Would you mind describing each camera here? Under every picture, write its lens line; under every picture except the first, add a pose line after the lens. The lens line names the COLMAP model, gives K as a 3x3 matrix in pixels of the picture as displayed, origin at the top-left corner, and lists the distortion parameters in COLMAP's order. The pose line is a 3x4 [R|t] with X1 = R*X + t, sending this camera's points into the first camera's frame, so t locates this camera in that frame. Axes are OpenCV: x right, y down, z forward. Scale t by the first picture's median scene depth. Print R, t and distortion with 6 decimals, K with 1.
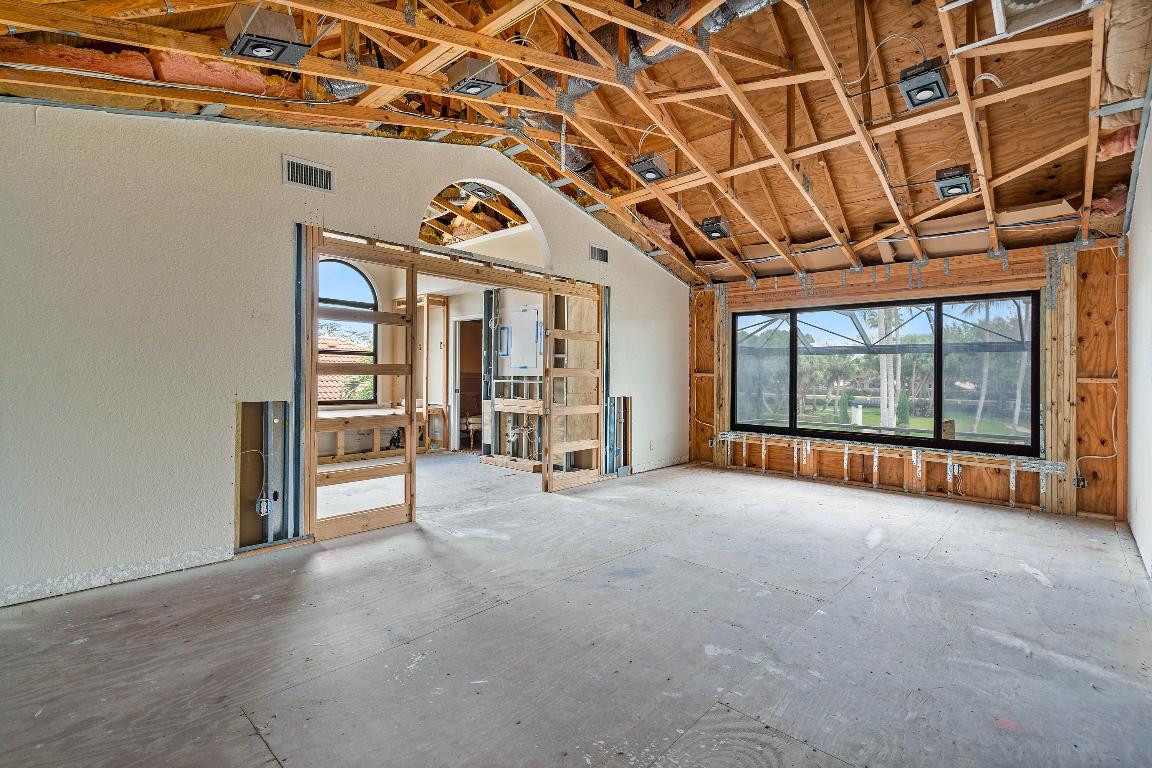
lens RADIAL K [[542.6, 0, 578.7], [0, 542.6, 374.7], [0, 0, 1]] dist [-0.004123, 0.001580]
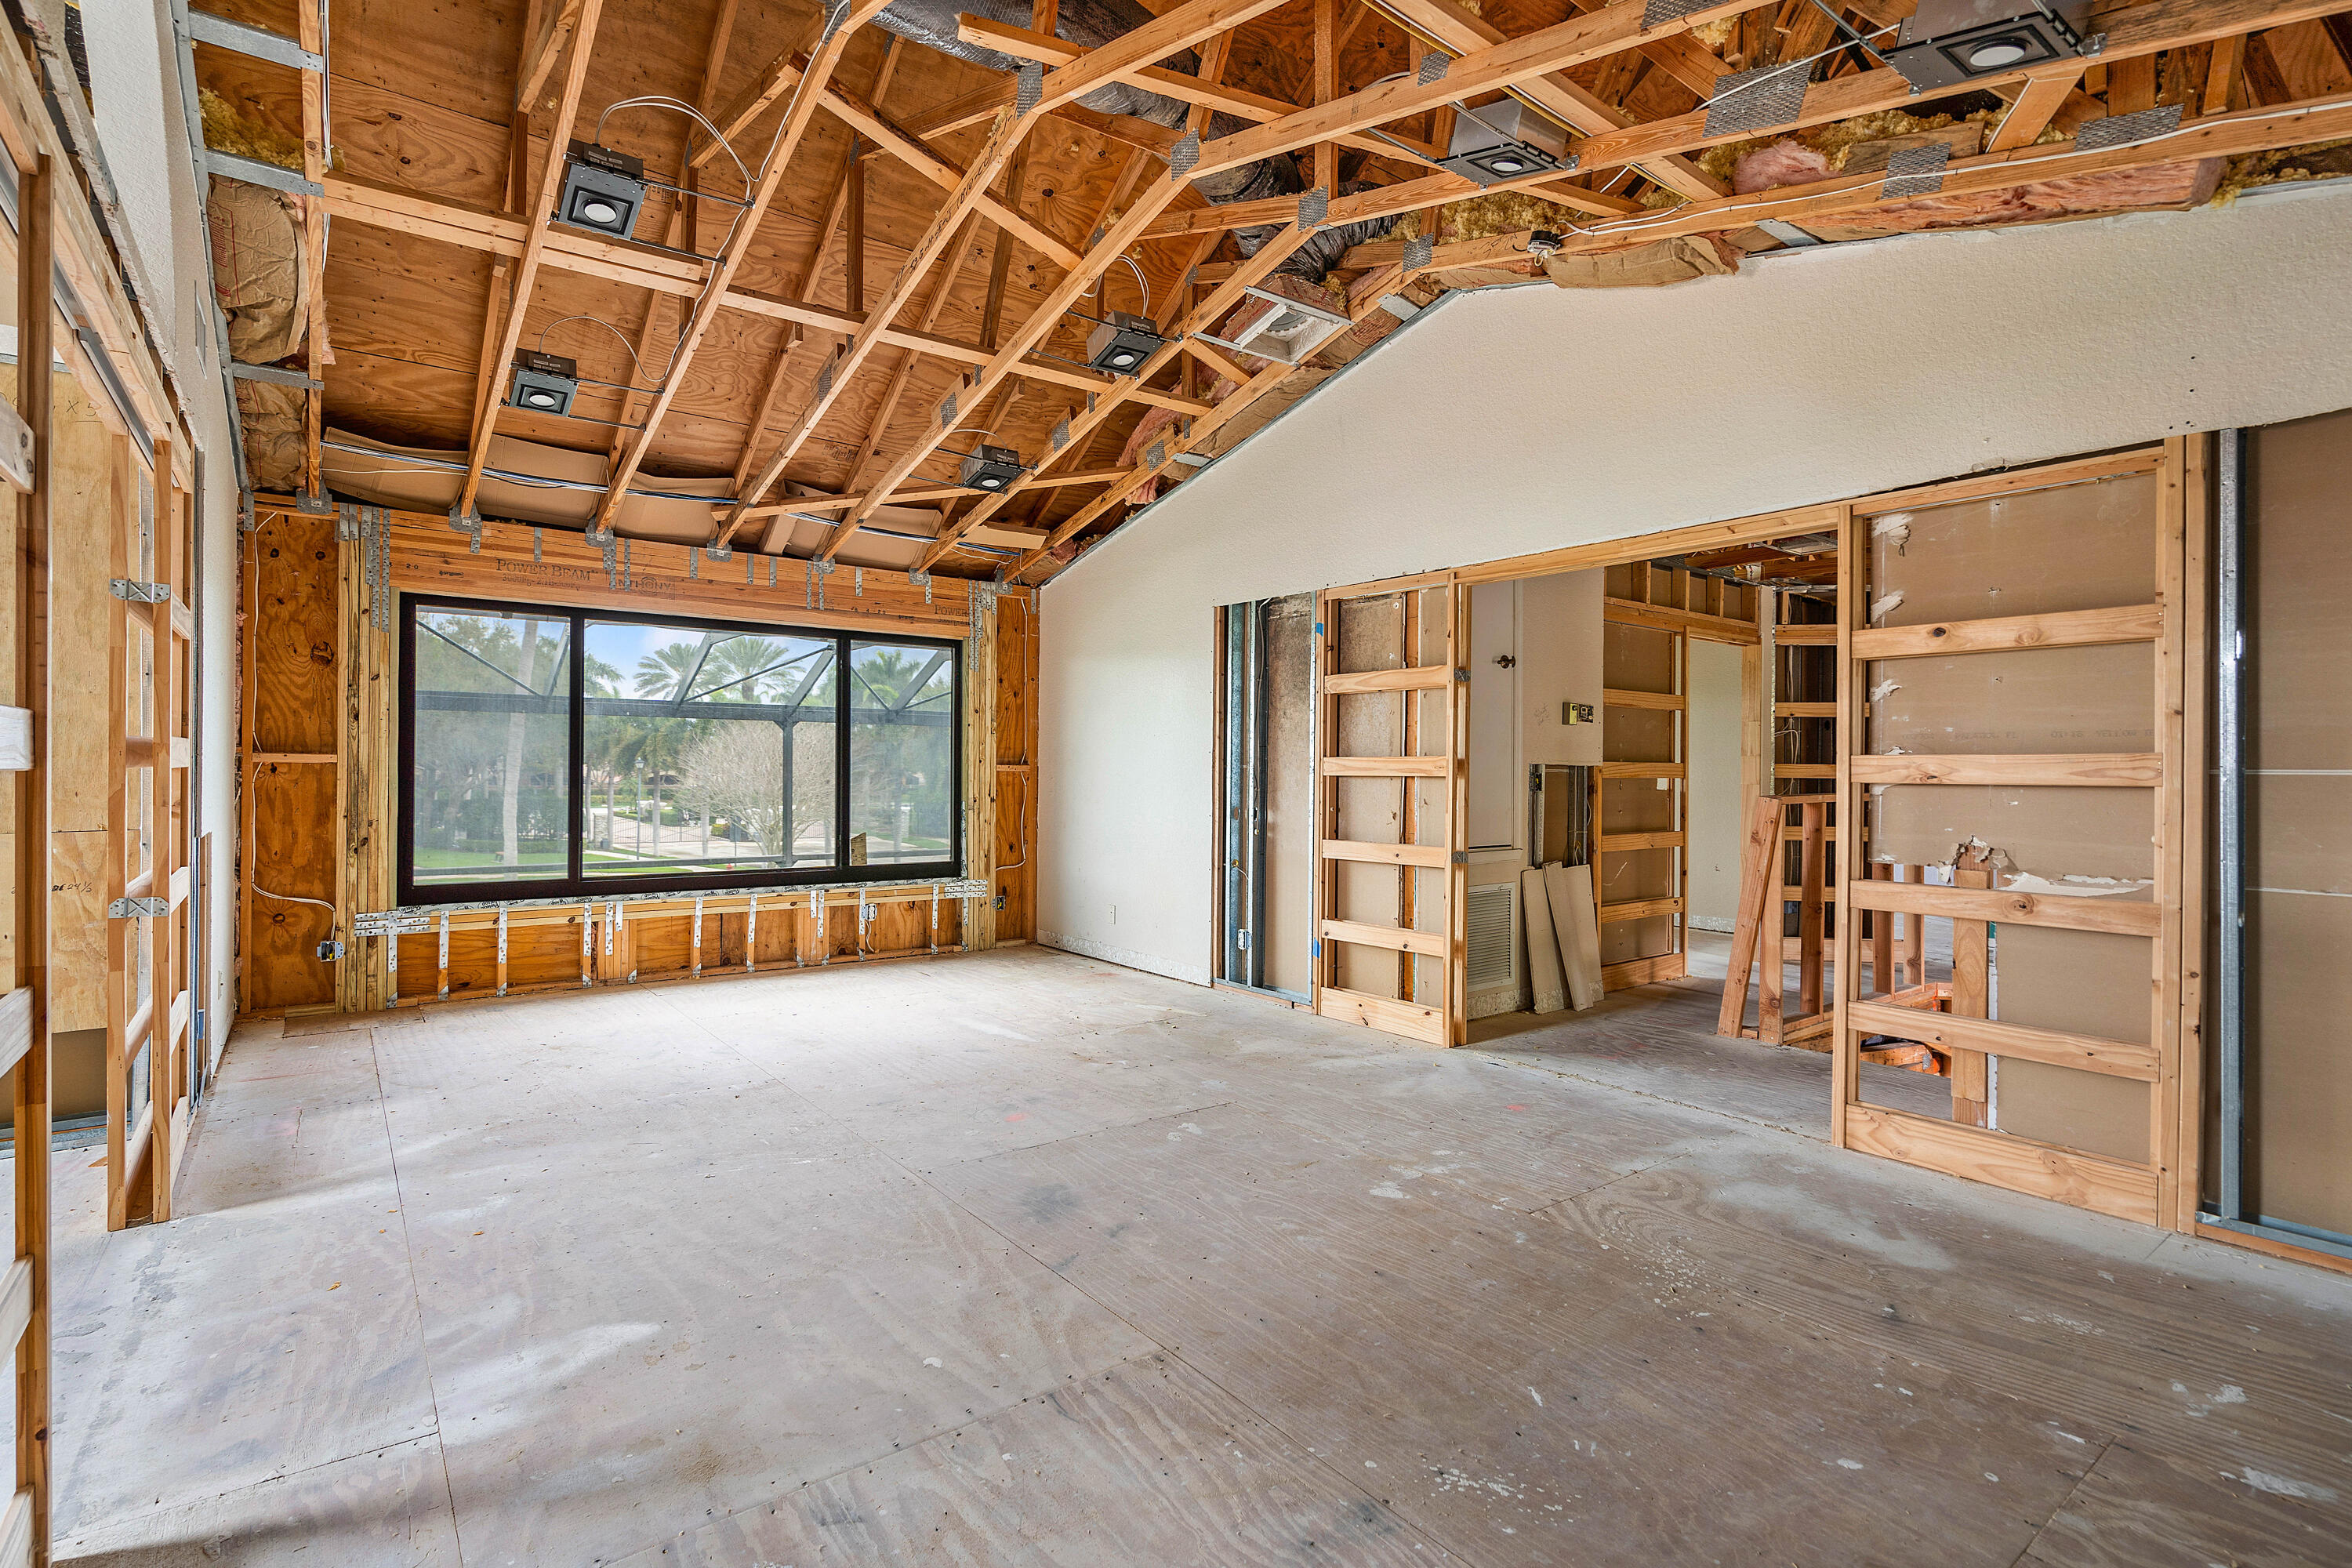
lens RADIAL K [[1107.8, 0, 1138.2], [0, 1107.8, 762.9], [0, 0, 1]] dist [-0.004123, 0.001580]
pose [[0.184812, -0.003736, 0.982767, -0.435178], [-0.006320, 0.999968, 0.004990, -0.004170], [-0.982754, -0.007133, 0.184782, 0.412768]]
